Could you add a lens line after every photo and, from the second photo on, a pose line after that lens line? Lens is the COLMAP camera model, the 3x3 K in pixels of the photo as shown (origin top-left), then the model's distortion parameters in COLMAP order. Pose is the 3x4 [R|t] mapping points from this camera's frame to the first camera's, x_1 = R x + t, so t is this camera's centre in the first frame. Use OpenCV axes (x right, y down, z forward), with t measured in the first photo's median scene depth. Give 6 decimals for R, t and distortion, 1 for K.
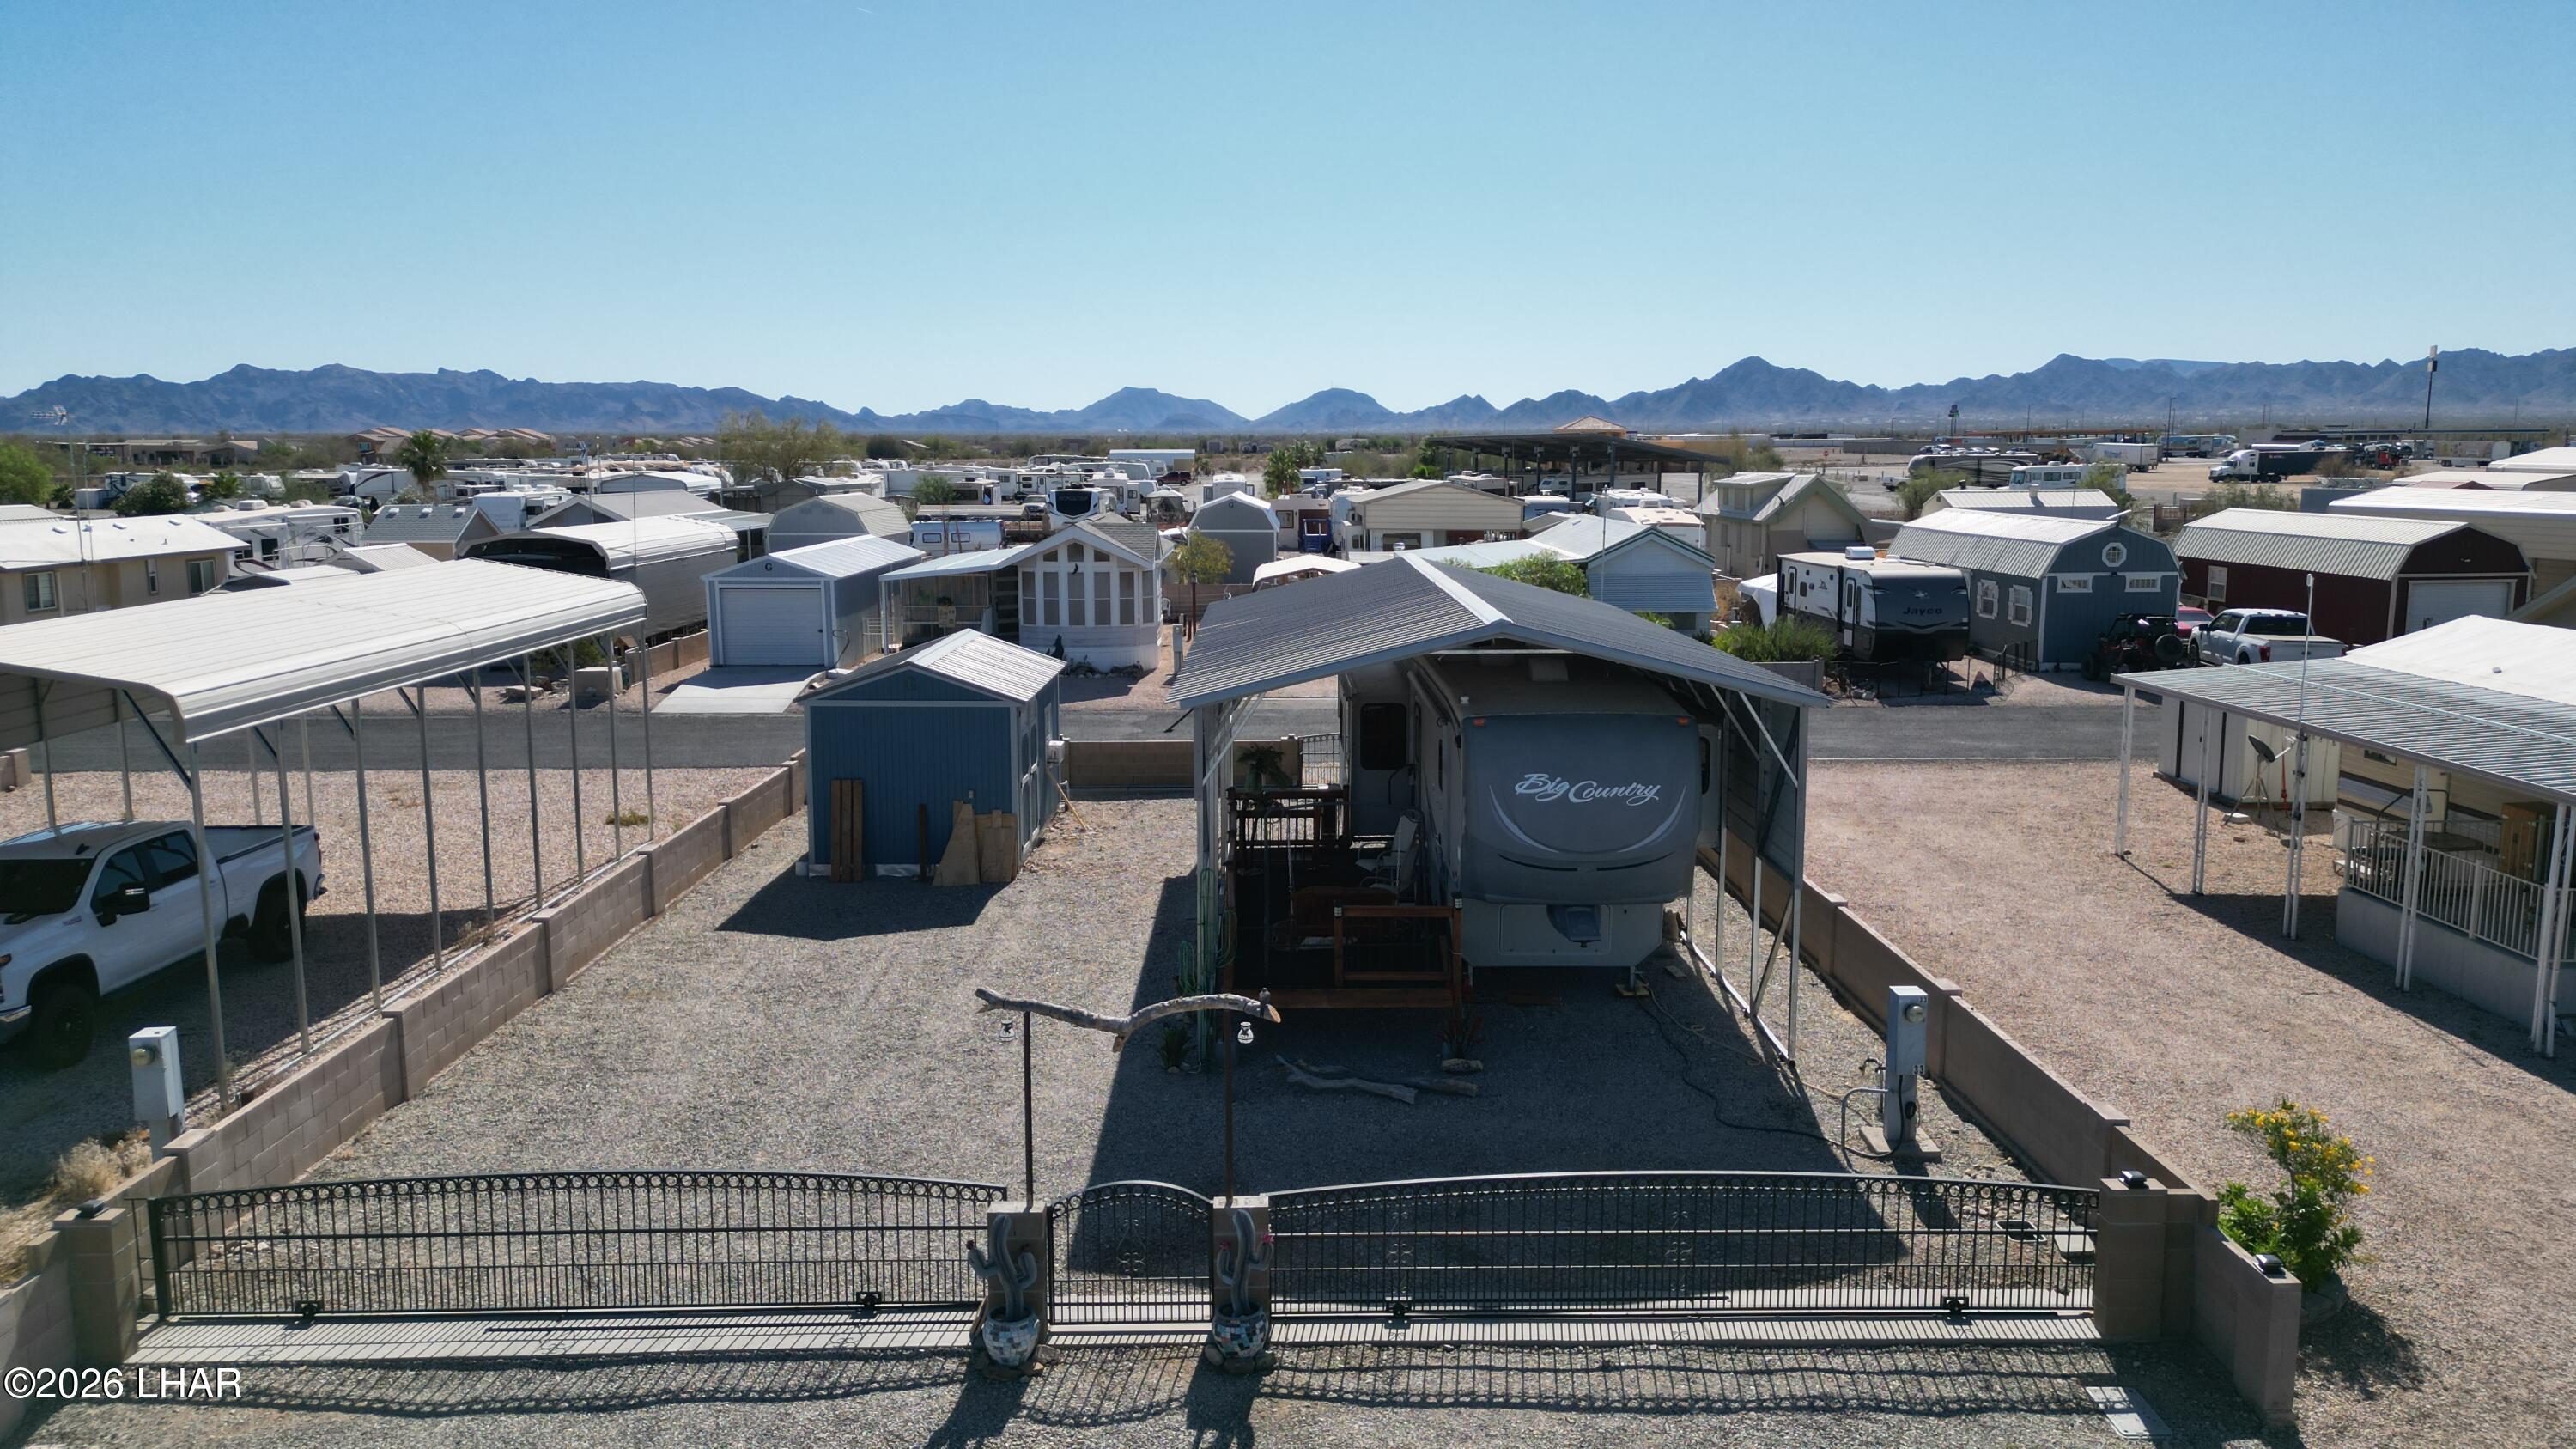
lens RADIAL K [[1793.4, 0, 1307.9], [0, 1793.4, 714.1], [0, 0, 1]] dist [0.075252, -0.075629]
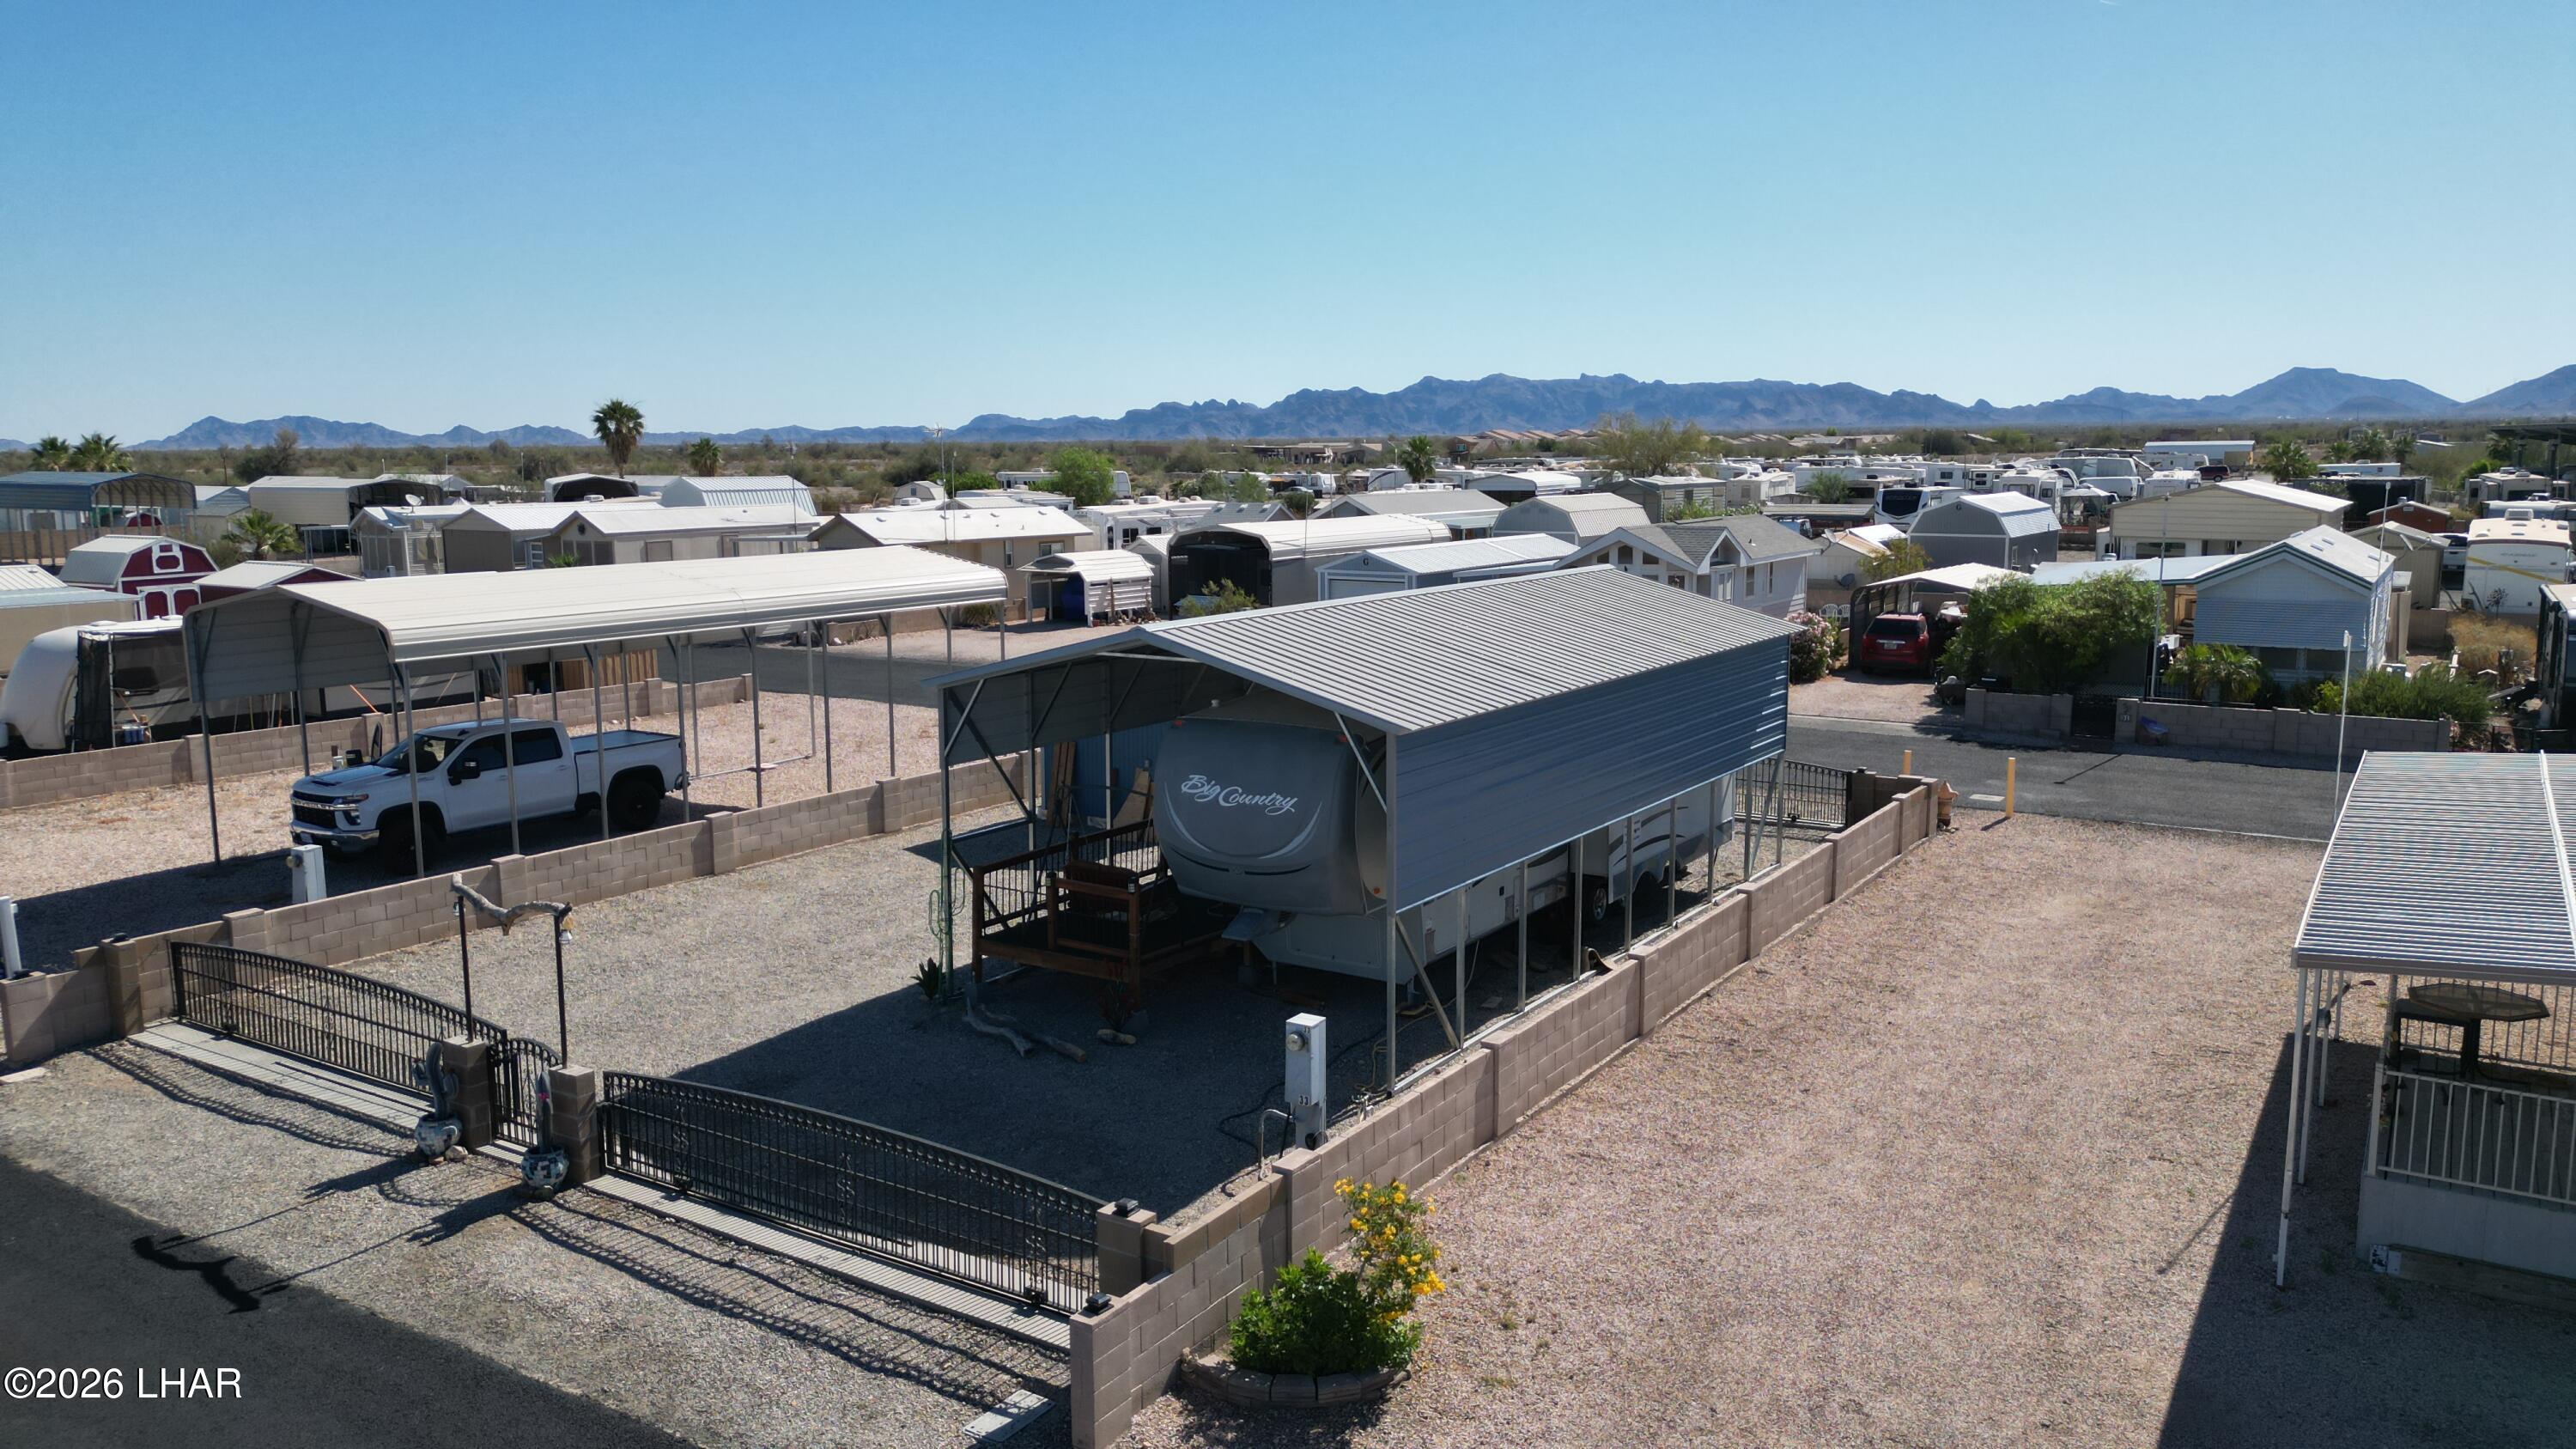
lens RADIAL K [[1793.4, 0, 1309.7], [0, 1793.4, 741.8], [0, 0, 1]] dist [0.075252, -0.075629]
pose [[0.832036, 0.086737, -0.547898, 0.522060], [-0.077107, 0.996195, 0.040612, -0.023386], [0.549336, 0.008456, 0.835559, 0.111255]]
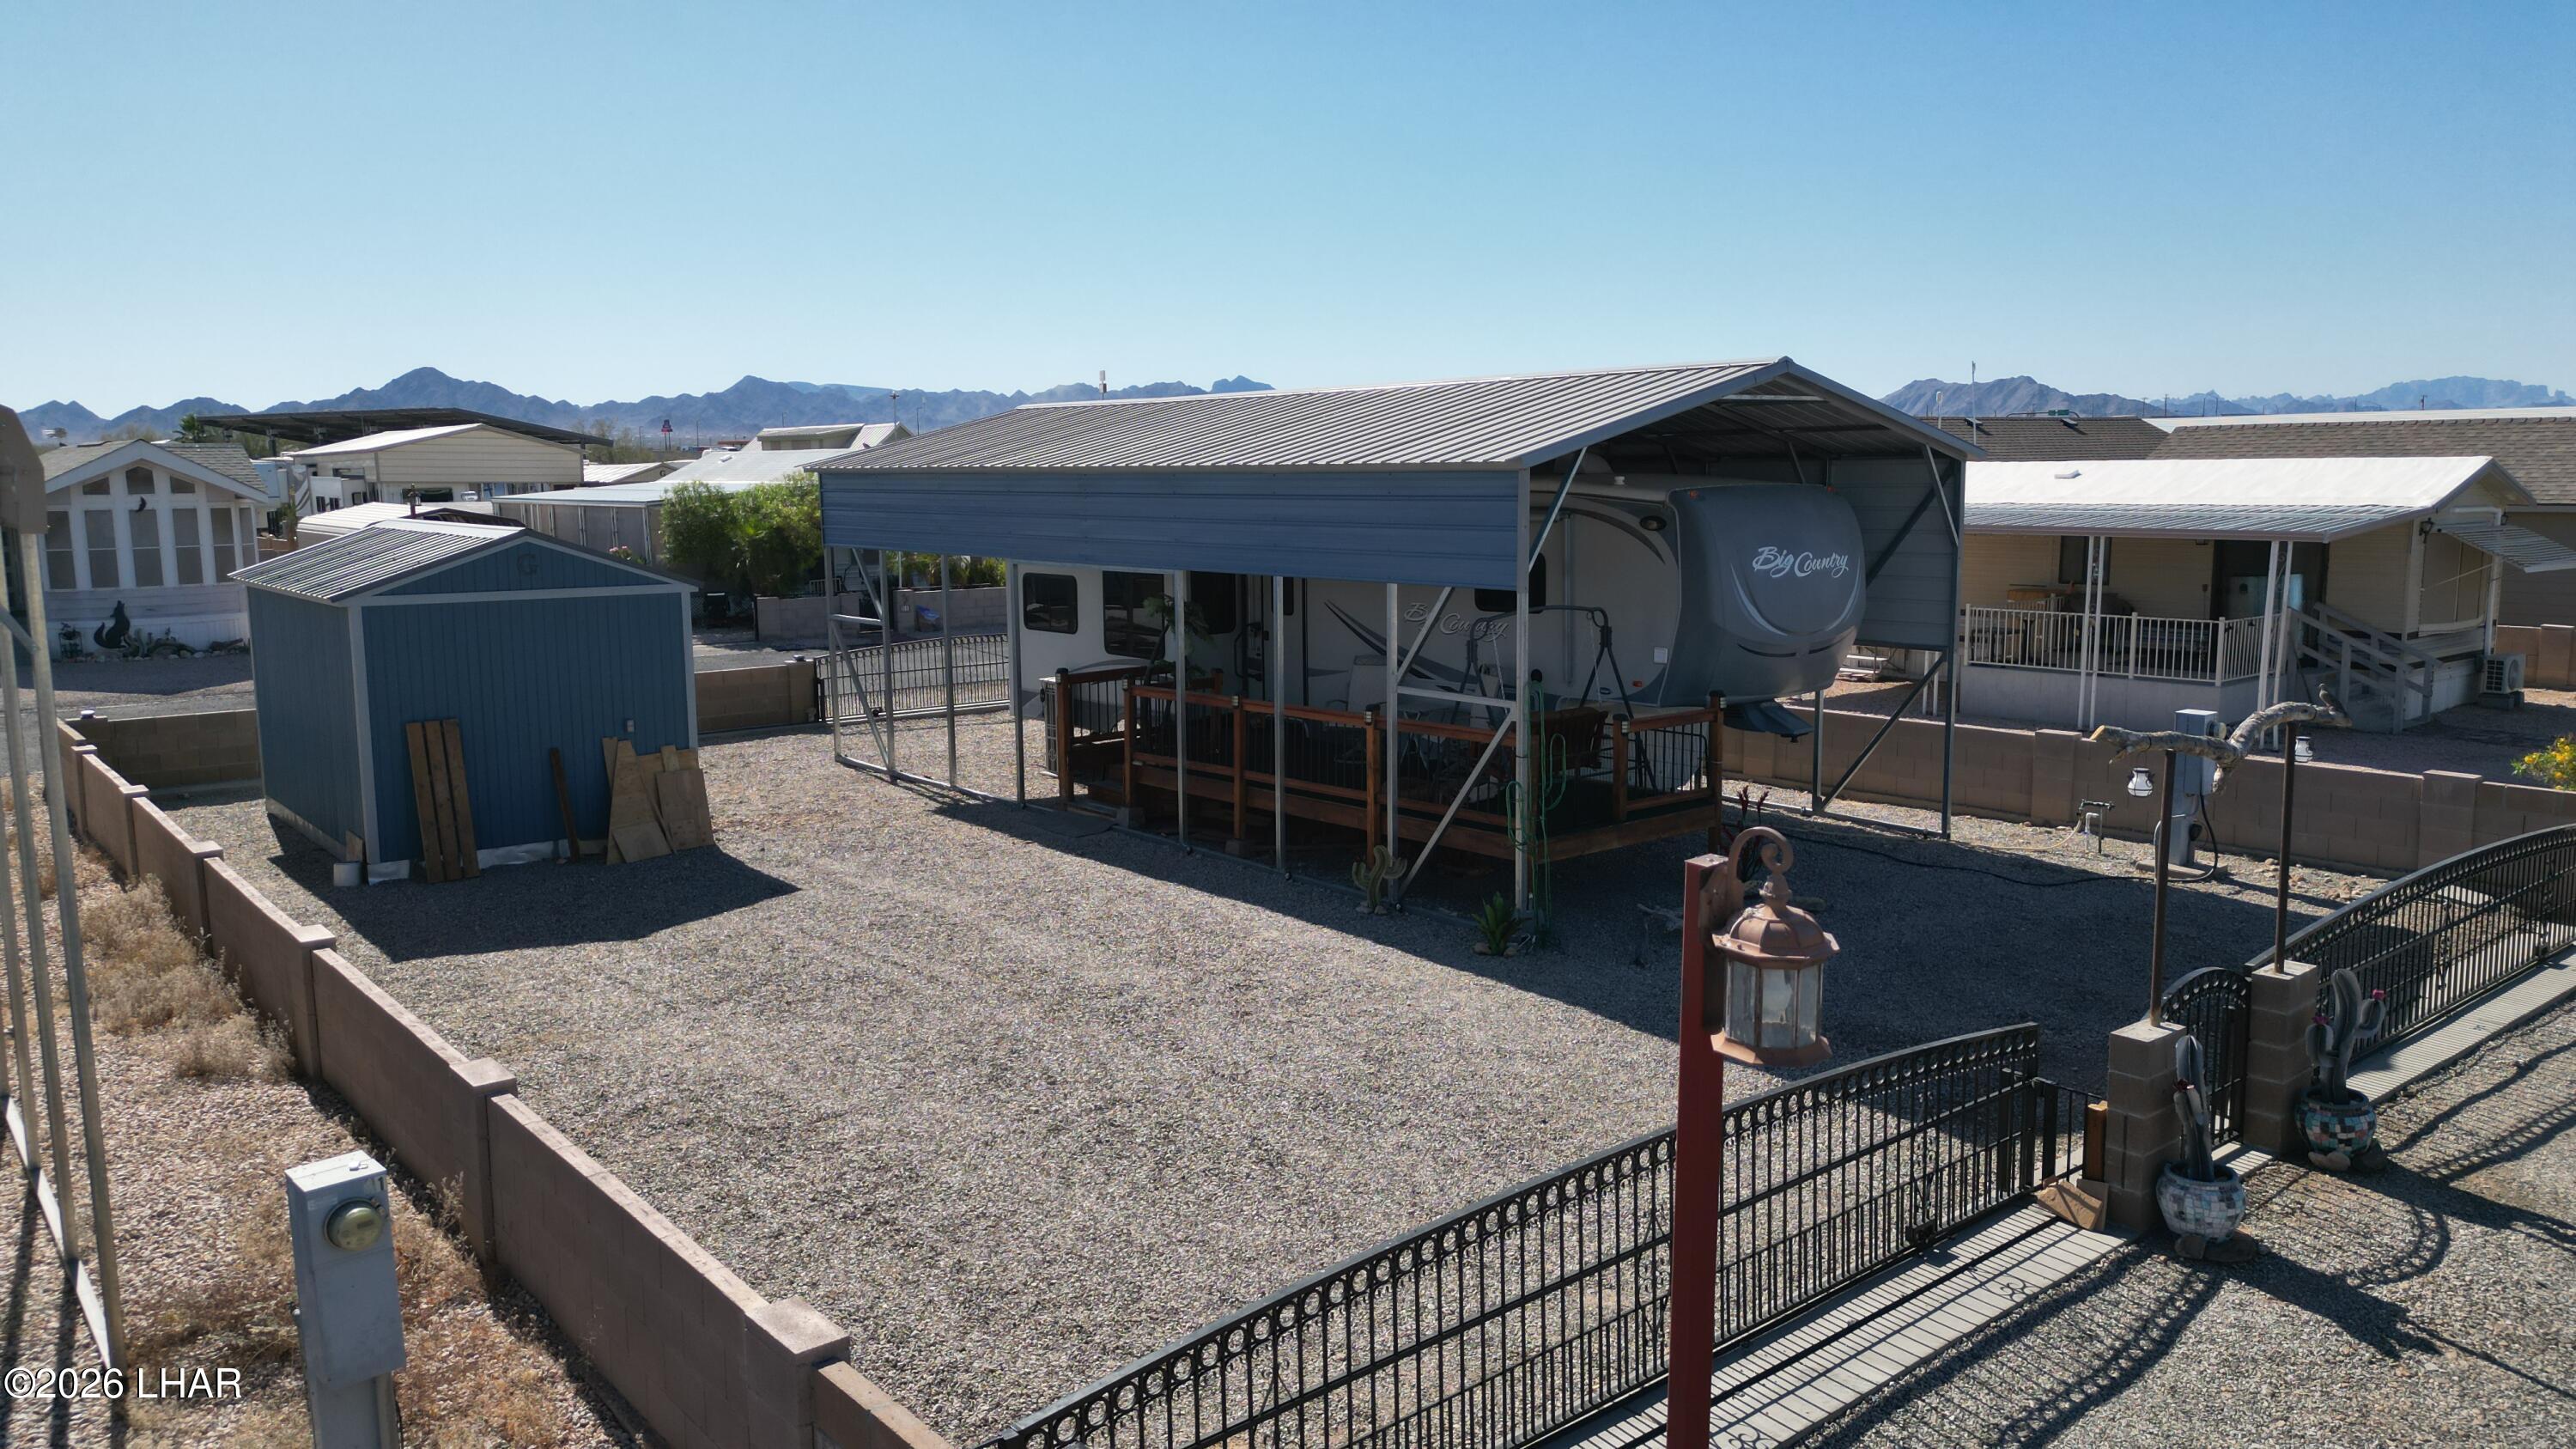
lens RADIAL K [[1793.4, 0, 1300.1], [0, 1793.4, 710.3], [0, 0, 1]] dist [0.075252, -0.075629]
pose [[0.778120, -0.090905, 0.621503, -0.417955], [0.098198, 0.994911, 0.022578, 0.048792], [-0.620392, 0.043462, 0.783086, 0.315869]]
